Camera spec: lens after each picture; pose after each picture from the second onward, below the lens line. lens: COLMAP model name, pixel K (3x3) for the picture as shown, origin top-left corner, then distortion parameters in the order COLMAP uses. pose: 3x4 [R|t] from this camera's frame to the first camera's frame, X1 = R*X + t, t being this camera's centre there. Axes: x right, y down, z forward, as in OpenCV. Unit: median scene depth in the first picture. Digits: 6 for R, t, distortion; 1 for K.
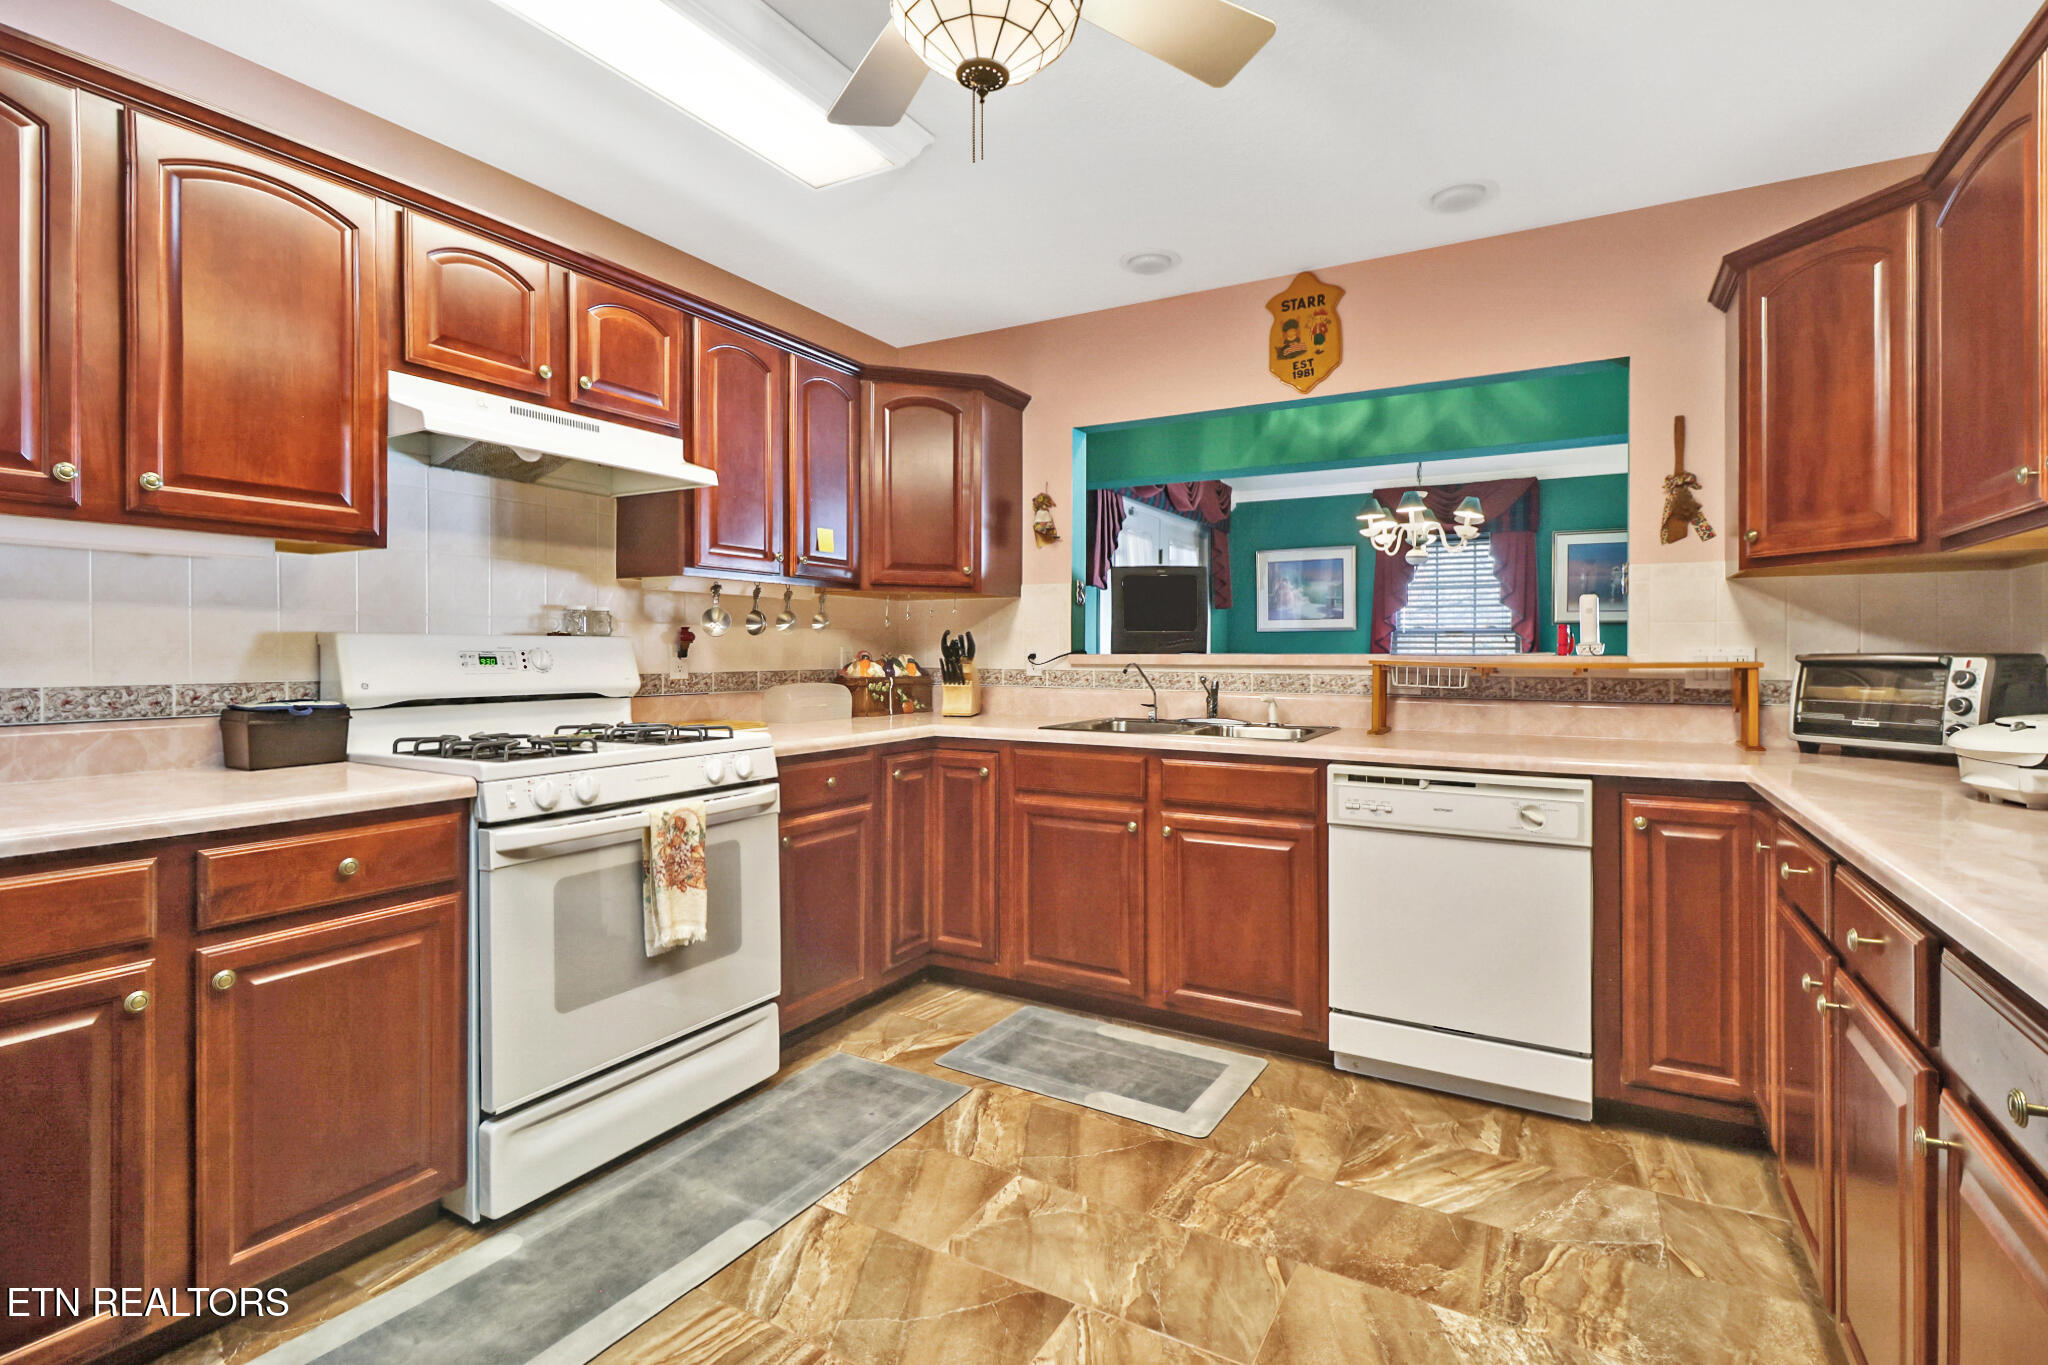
lens RADIAL K [[965.5, 0, 1020.3], [0, 965.5, 633.7], [0, 0, 1]] dist [0.006071, -0.011203]
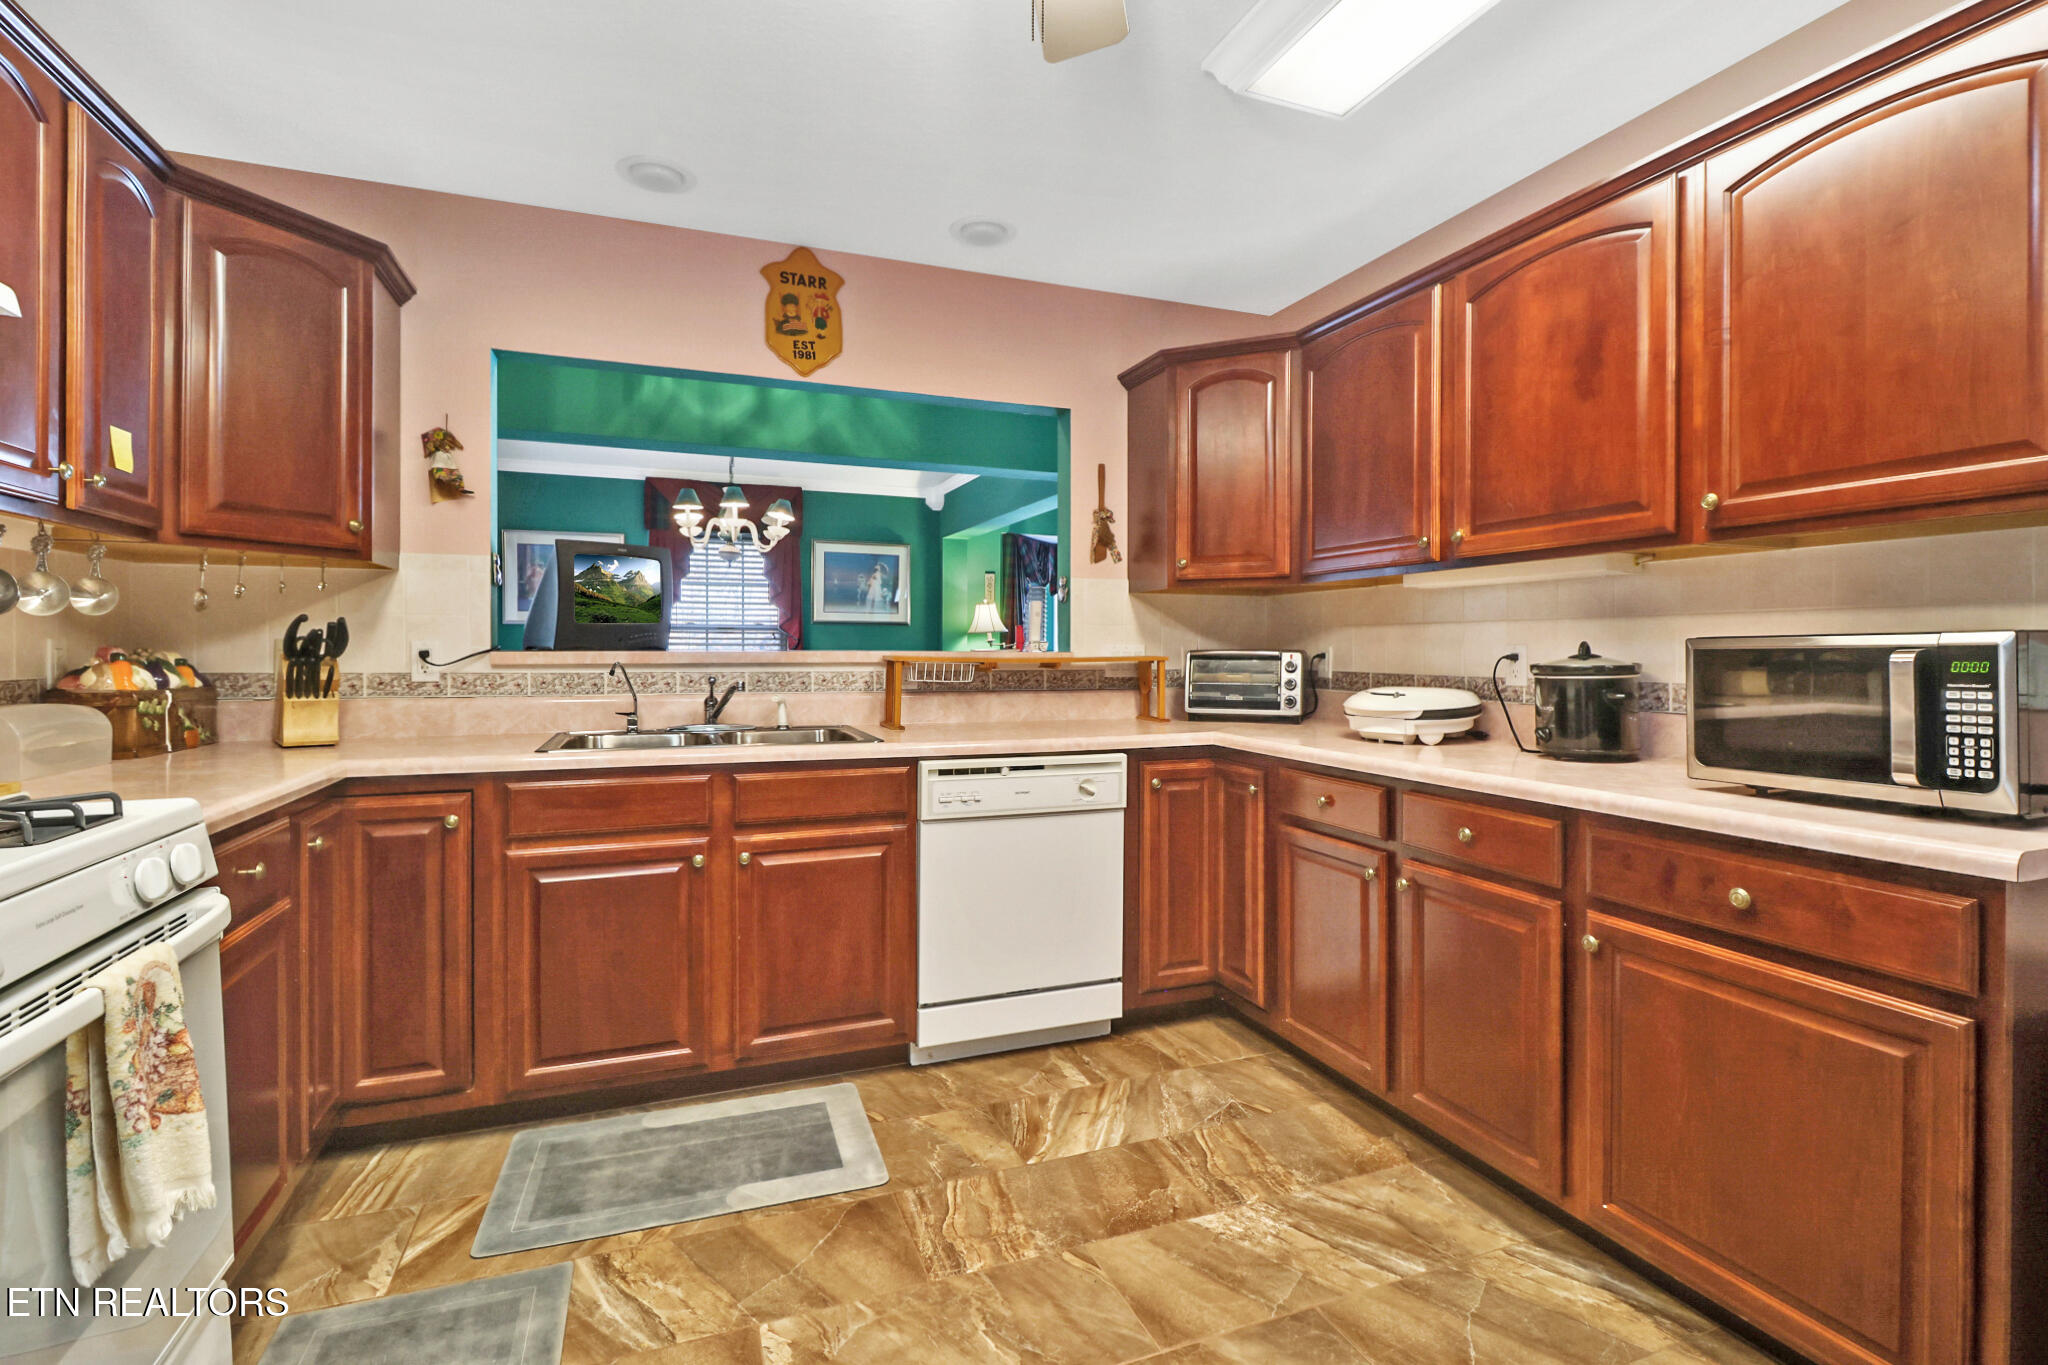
lens RADIAL K [[965.5, 0, 1052.8], [0, 965.5, 637.4], [0, 0, 1]] dist [0.006071, -0.011203]
pose [[0.620506, 0.009219, 0.784147, -0.379037], [-0.015992, 0.999872, 0.000900, 0.004126], [-0.784038, -0.013099, 0.620574, 0.277957]]
